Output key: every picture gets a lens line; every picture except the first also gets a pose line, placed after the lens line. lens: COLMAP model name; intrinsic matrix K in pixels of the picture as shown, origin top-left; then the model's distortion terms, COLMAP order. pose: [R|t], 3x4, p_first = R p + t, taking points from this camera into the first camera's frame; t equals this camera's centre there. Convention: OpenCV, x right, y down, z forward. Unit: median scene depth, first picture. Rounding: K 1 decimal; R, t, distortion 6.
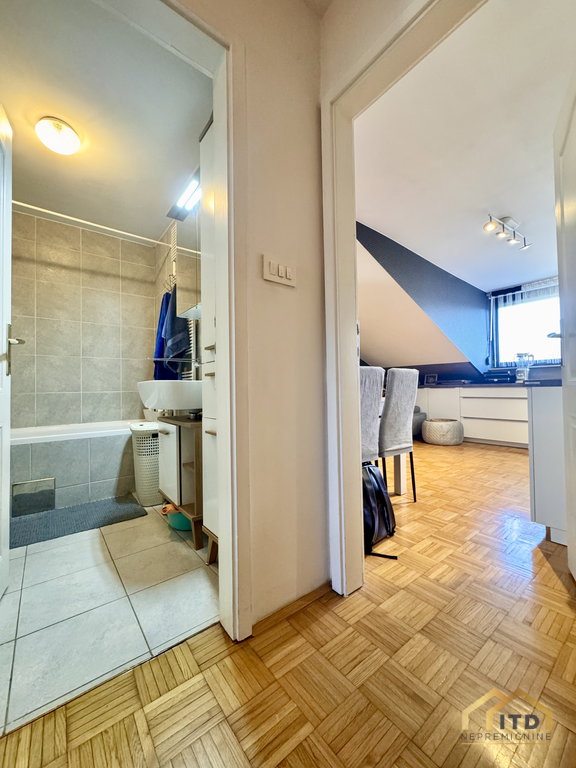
lens RADIAL K [[306.8, 0, 289.6], [0, 306.8, 383.9], [0, 0, 1]] dist [-0.004412, 0.000658]
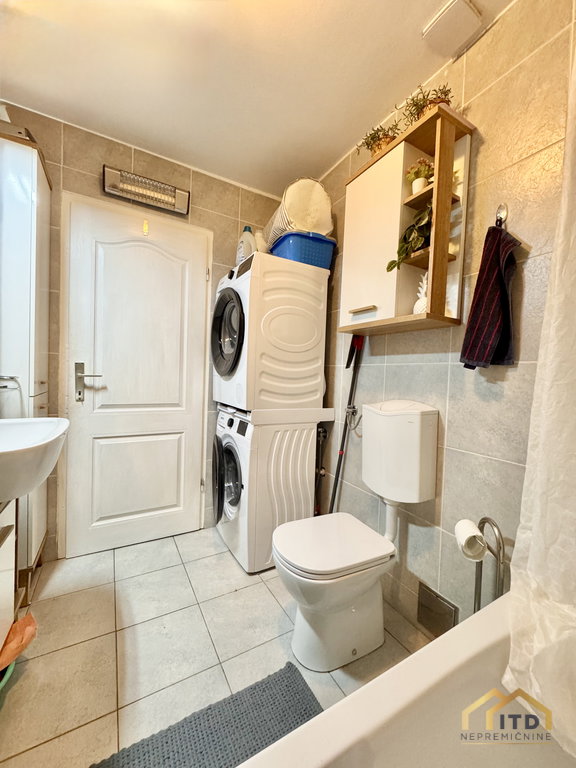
lens RADIAL K [[306.8, 0, 287.2], [0, 306.8, 381.8], [0, 0, 1]] dist [-0.004412, 0.000658]
pose [[-0.988056, -0.029180, 0.151309, -0.663802], [-0.026967, 0.999498, 0.016658, -0.081773], [-0.151719, 0.012379, -0.988346, 1.010474]]
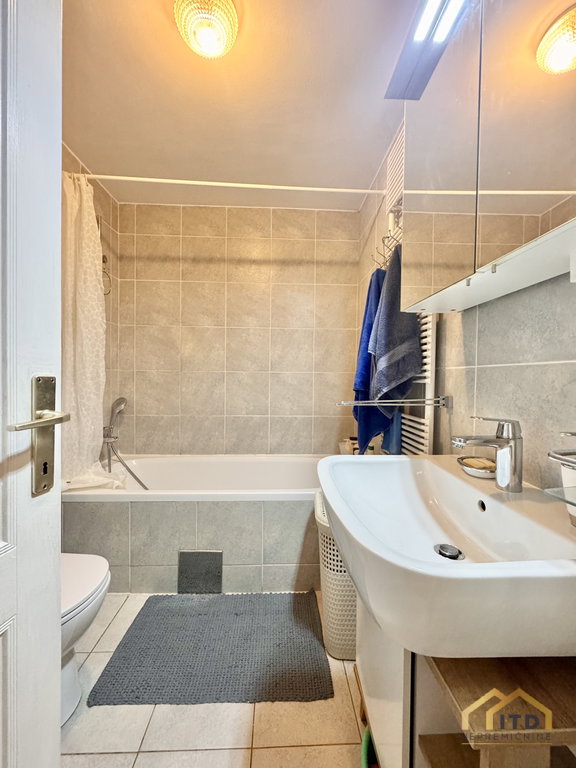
lens RADIAL K [[306.8, 0, 288.2], [0, 306.8, 384.0], [0, 0, 1]] dist [-0.004412, 0.000658]
pose [[0.806482, 0.039709, -0.589923, -0.185660], [-0.016725, 0.998875, 0.044372, -0.103805], [0.591022, -0.025919, 0.806239, 0.424688]]
